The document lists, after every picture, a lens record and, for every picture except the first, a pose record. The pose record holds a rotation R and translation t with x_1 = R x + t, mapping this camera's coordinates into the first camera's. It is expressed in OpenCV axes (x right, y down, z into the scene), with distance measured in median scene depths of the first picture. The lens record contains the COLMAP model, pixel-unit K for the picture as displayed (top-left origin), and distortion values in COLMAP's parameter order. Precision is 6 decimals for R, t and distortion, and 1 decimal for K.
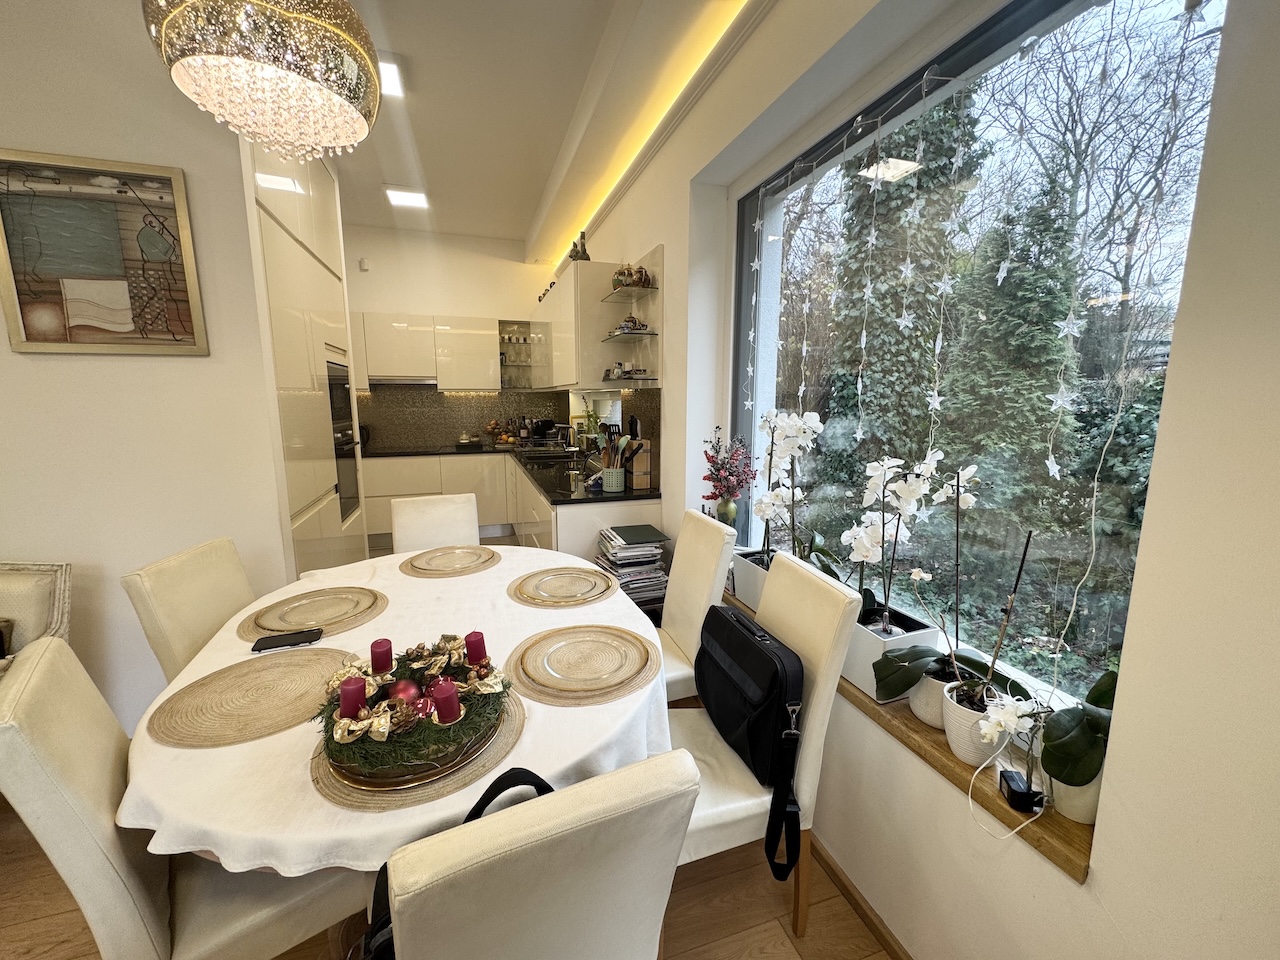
lens RADIAL K [[511.2, 0, 639.2], [0, 511.2, 479.2], [0, 0, 1]] dist [0.001881, 0.000297]
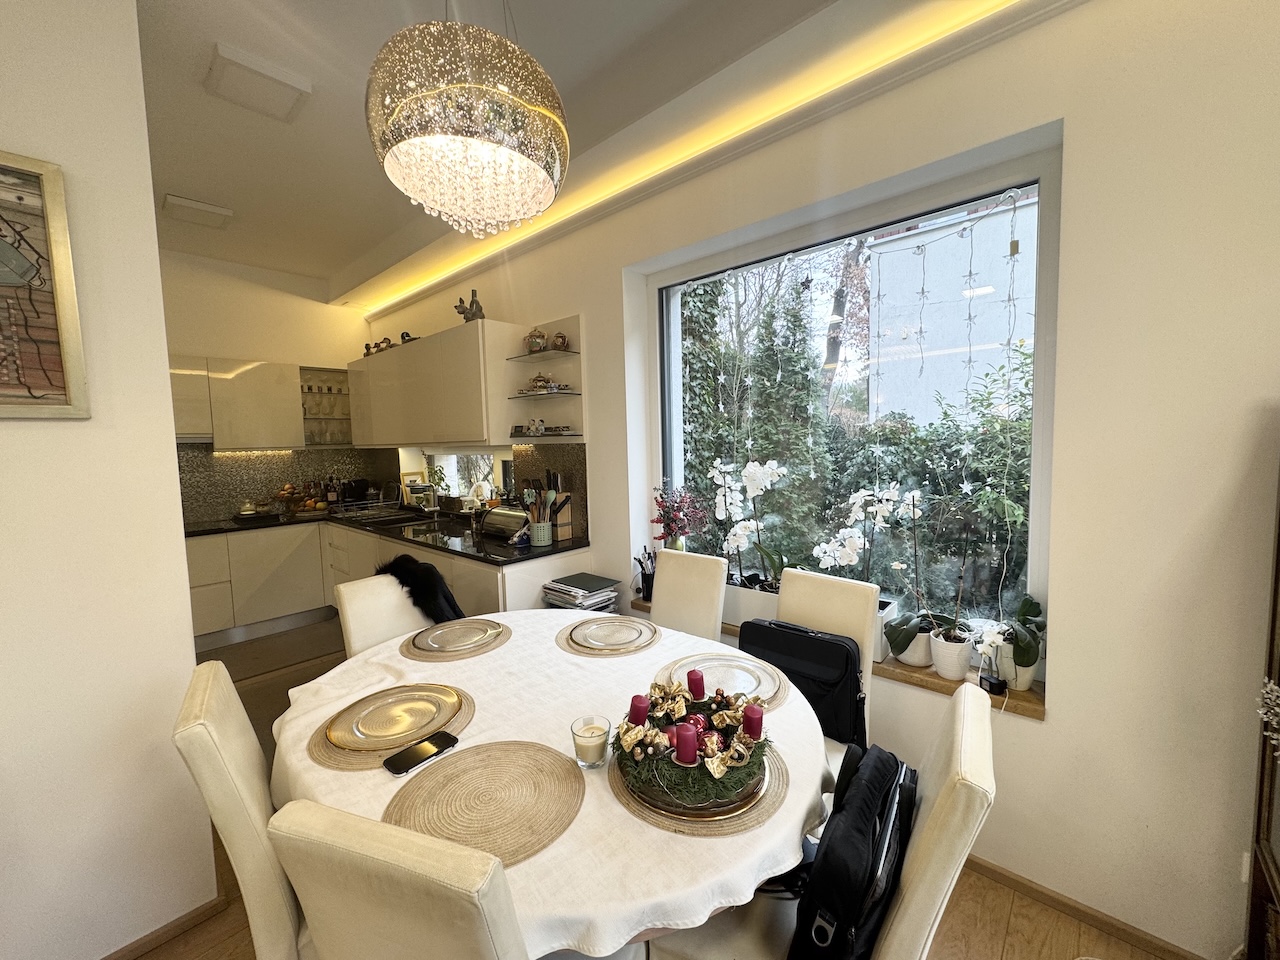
lens RADIAL K [[511.2, 0, 644.1], [0, 511.2, 478.3], [0, 0, 1]] dist [0.001881, 0.000297]
pose [[0.871067, -0.061449, 0.487305, -0.356050], [0.105273, 0.992444, -0.063029, -0.022383], [-0.479750, 0.106203, 0.870954, 0.012497]]
